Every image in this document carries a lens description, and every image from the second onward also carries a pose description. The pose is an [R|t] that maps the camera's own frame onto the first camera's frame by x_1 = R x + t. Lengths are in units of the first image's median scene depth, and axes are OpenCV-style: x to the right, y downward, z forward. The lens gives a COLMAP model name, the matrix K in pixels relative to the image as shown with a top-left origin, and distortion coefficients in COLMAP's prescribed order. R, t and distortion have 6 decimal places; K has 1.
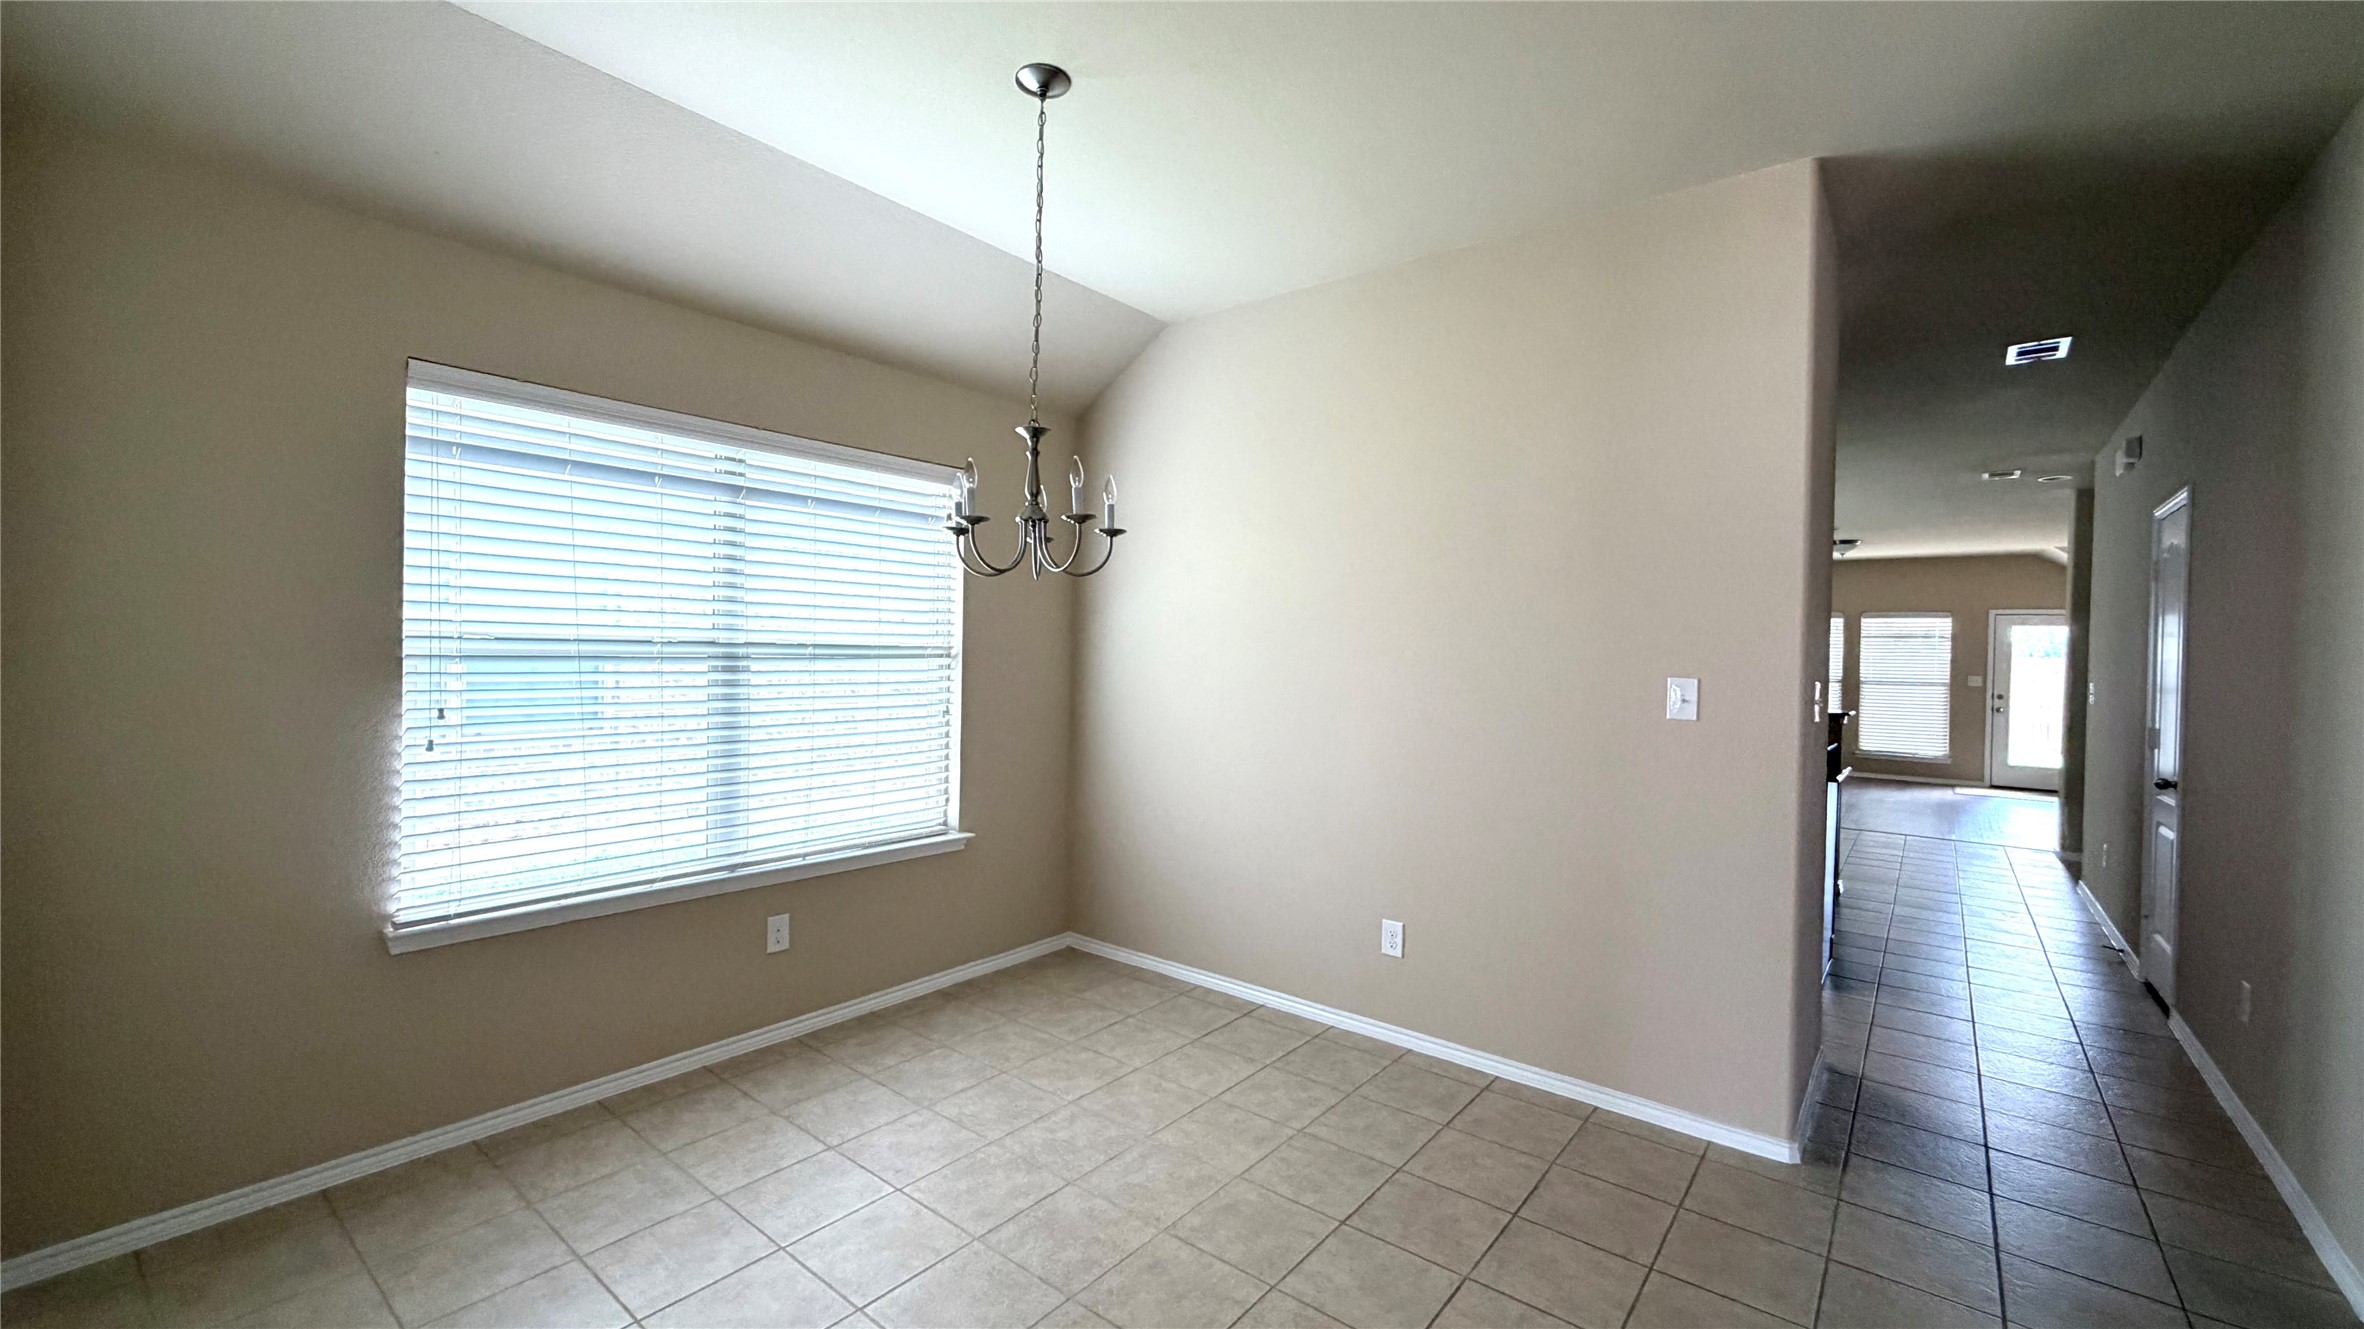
lens RADIAL K [[980.3, 0, 1184.0], [0, 980.3, 660.7], [0, 0, 1]] dist [-0.003540, -0.000179]
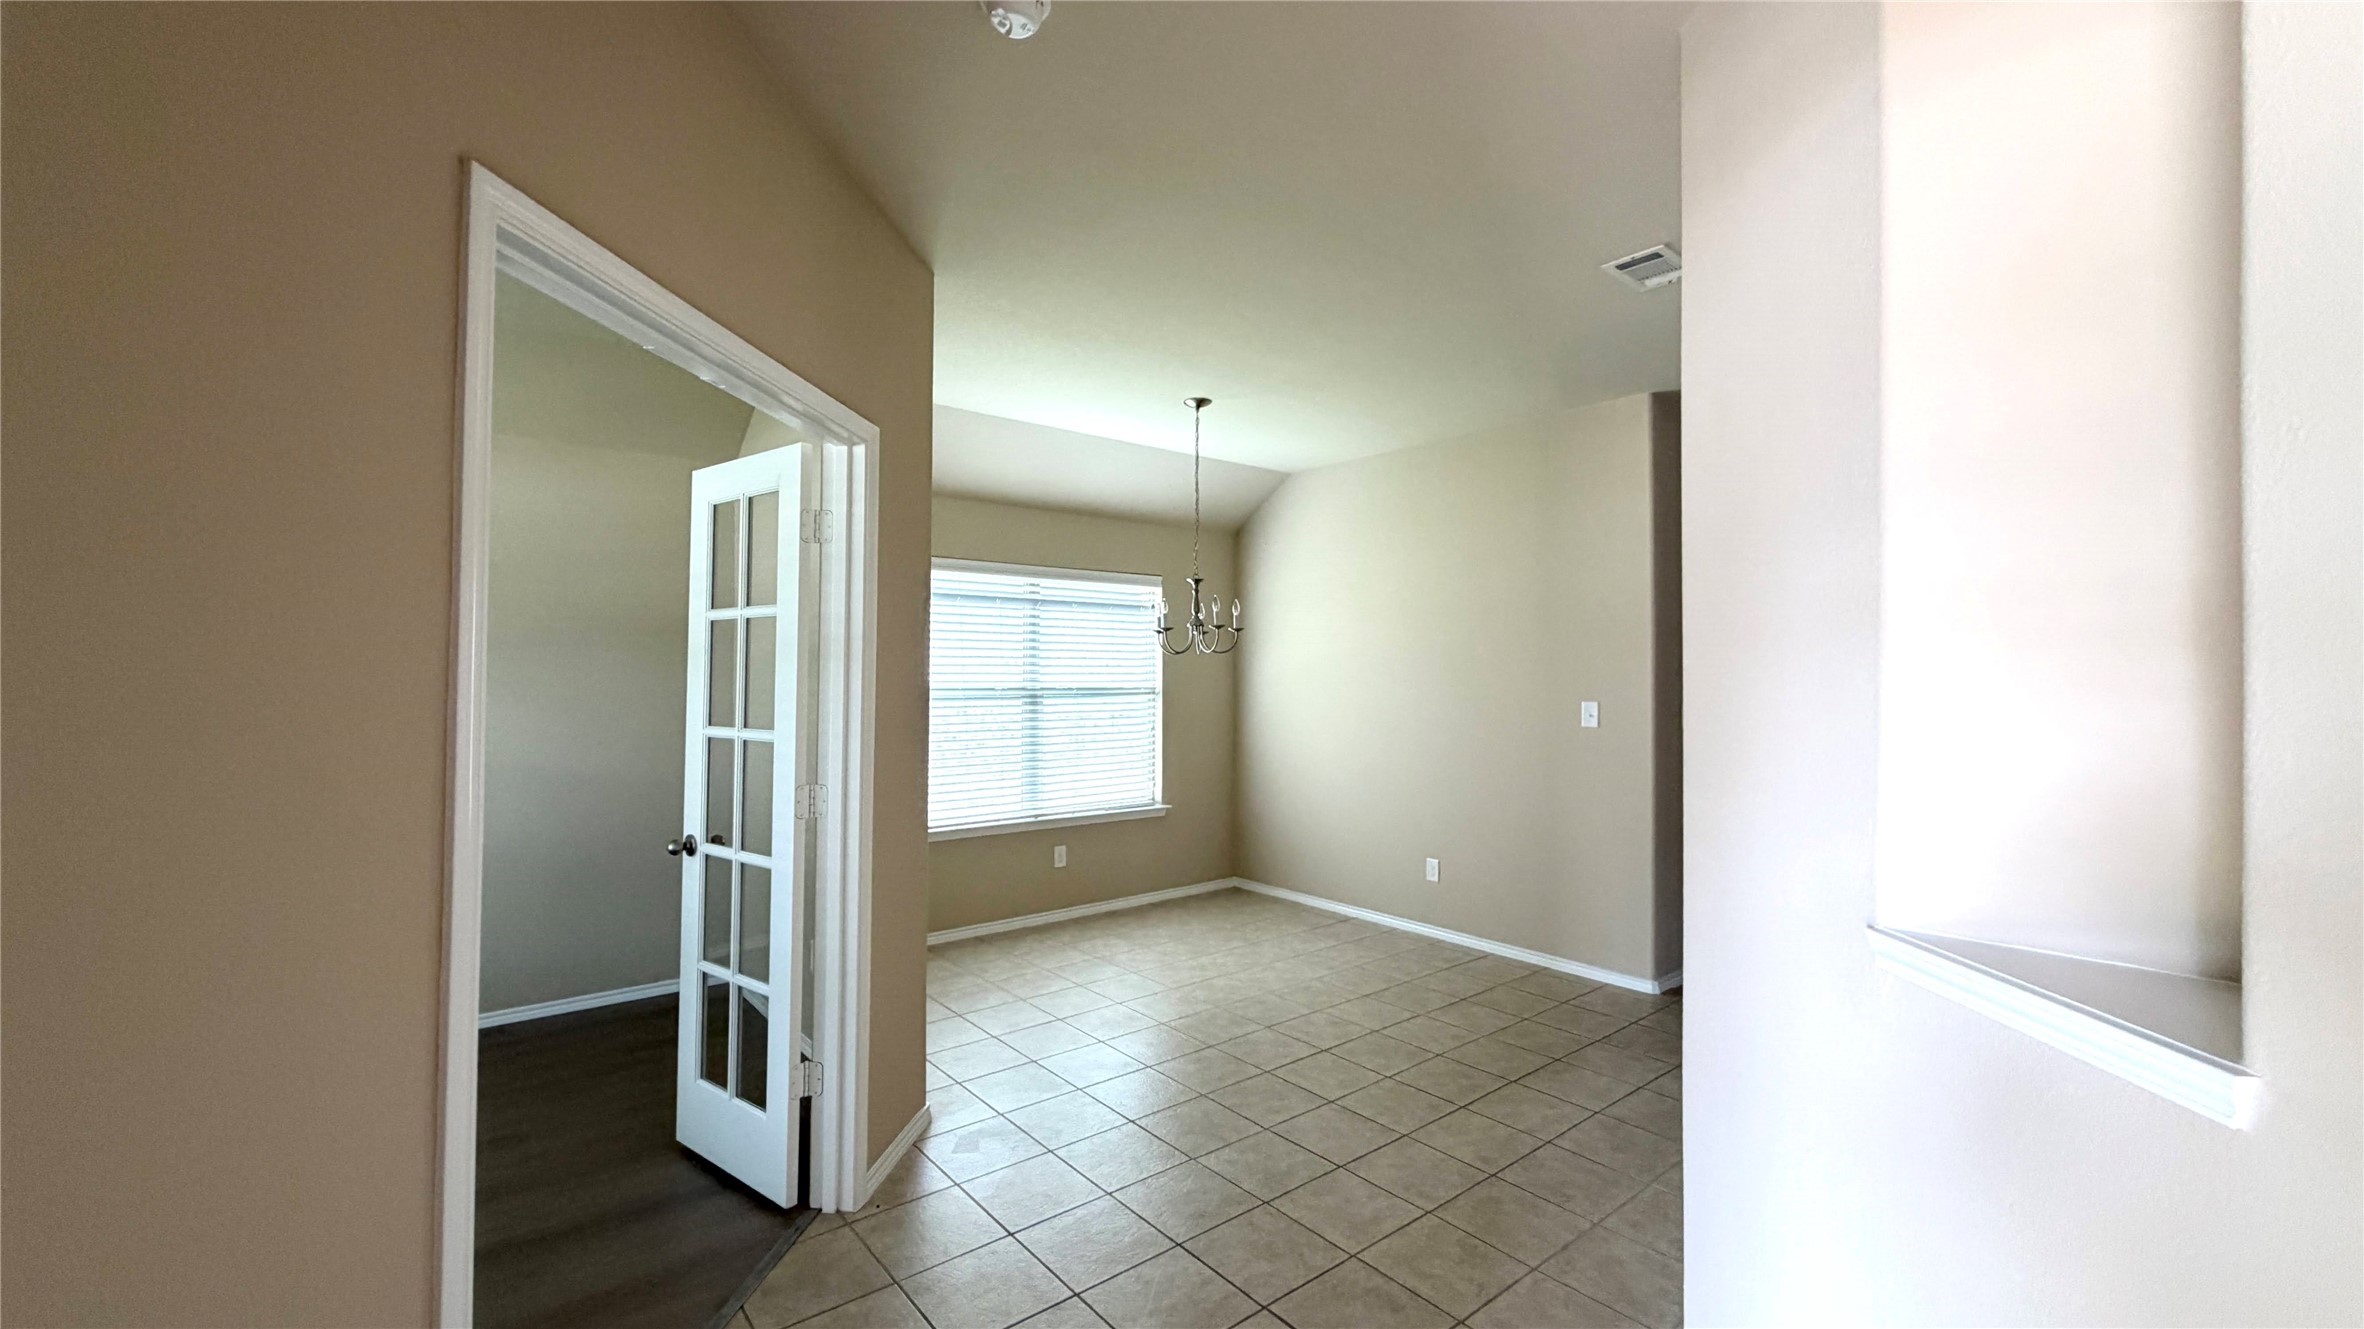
lens RADIAL K [[949.5, 0, 1180.9], [0, 949.5, 665.6], [0, 0, 1]] dist [-0.000134, -0.000135]
pose [[0.979300, -0.020516, -0.201372, 0.141326], [0.015412, 0.999520, -0.026882, -0.009472], [0.201827, 0.023222, 0.979146, -0.620319]]
